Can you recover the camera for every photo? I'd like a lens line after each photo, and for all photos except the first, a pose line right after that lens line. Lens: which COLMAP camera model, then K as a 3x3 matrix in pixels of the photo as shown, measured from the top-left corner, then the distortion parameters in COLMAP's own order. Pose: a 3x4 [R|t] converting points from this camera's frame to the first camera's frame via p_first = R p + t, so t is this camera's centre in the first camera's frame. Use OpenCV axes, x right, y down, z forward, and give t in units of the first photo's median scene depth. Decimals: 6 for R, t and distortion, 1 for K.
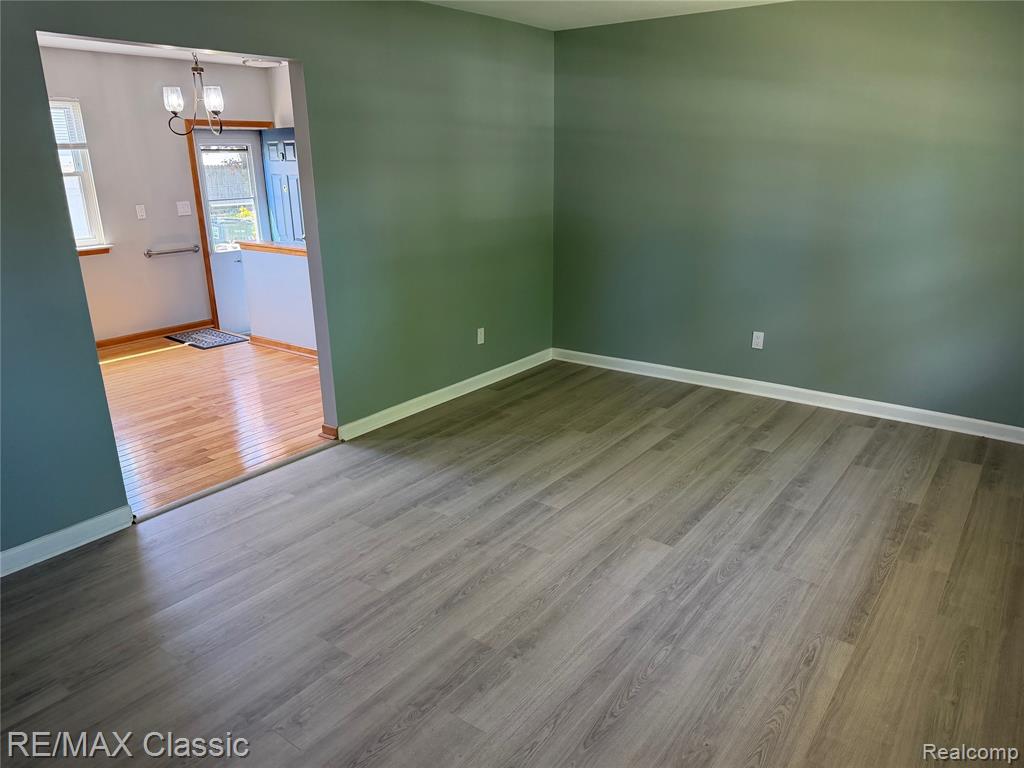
lens RADIAL K [[723.8, 0, 518.3], [0, 723.8, 378.2], [0, 0, 1]] dist [0.076022, -0.091051]
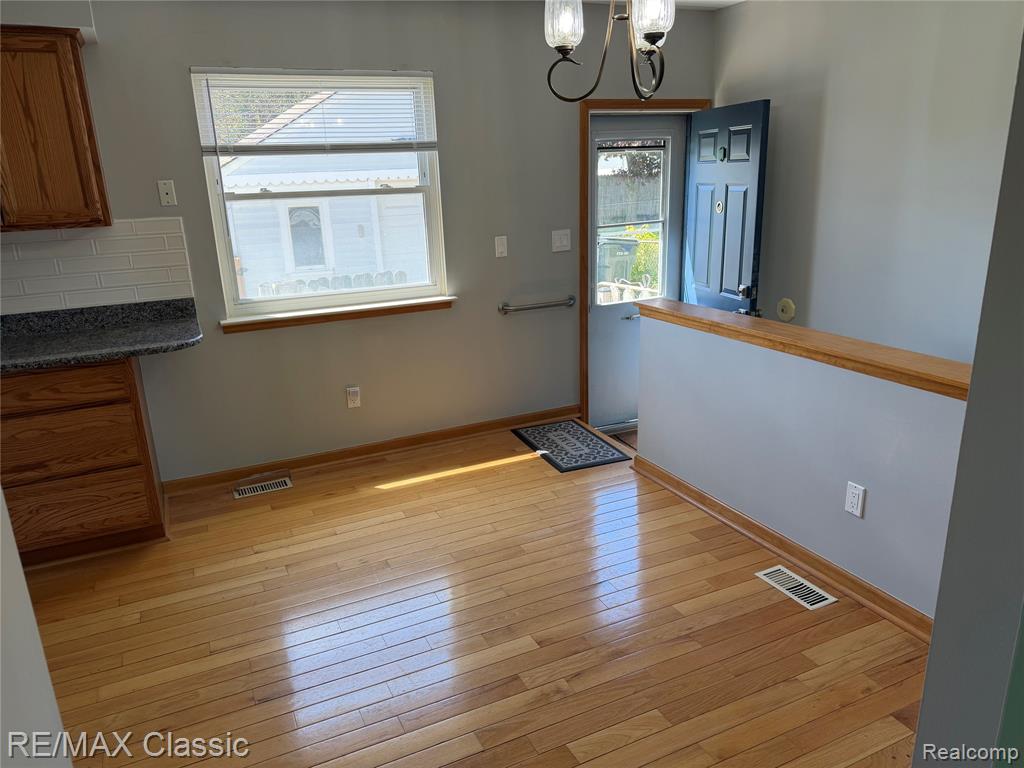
lens RADIAL K [[721.2, 0, 508.2], [0, 721.2, 385.8], [0, 0, 1]] dist [0.045162, -0.053028]
pose [[0.878511, 0.116708, -0.463247, -0.184110], [-0.116630, 0.992754, 0.028929, -0.115336], [0.463267, 0.028614, 0.885757, 0.411264]]
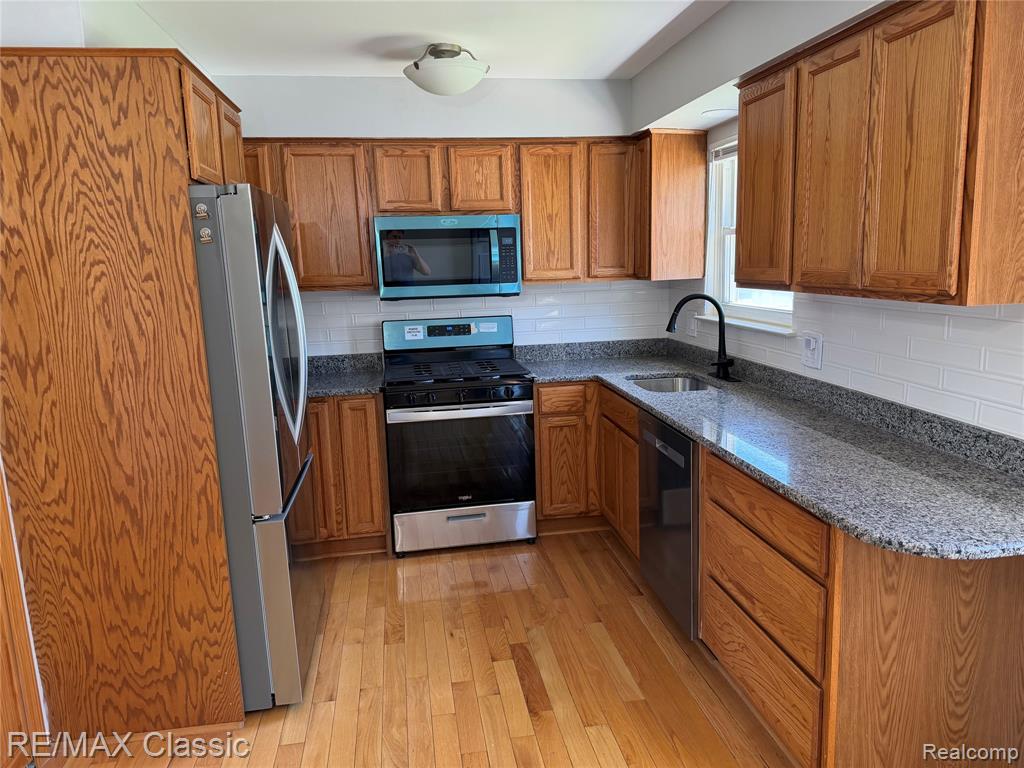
lens RADIAL K [[721.2, 0, 508.2], [0, 721.2, 385.8], [0, 0, 1]] dist [0.045162, -0.053028]
pose [[-0.698608, 0.161611, -0.697014, -0.330561], [-0.170187, 0.908667, 0.381262, -0.217217], [0.694970, 0.384975, -0.607298, 0.750996]]
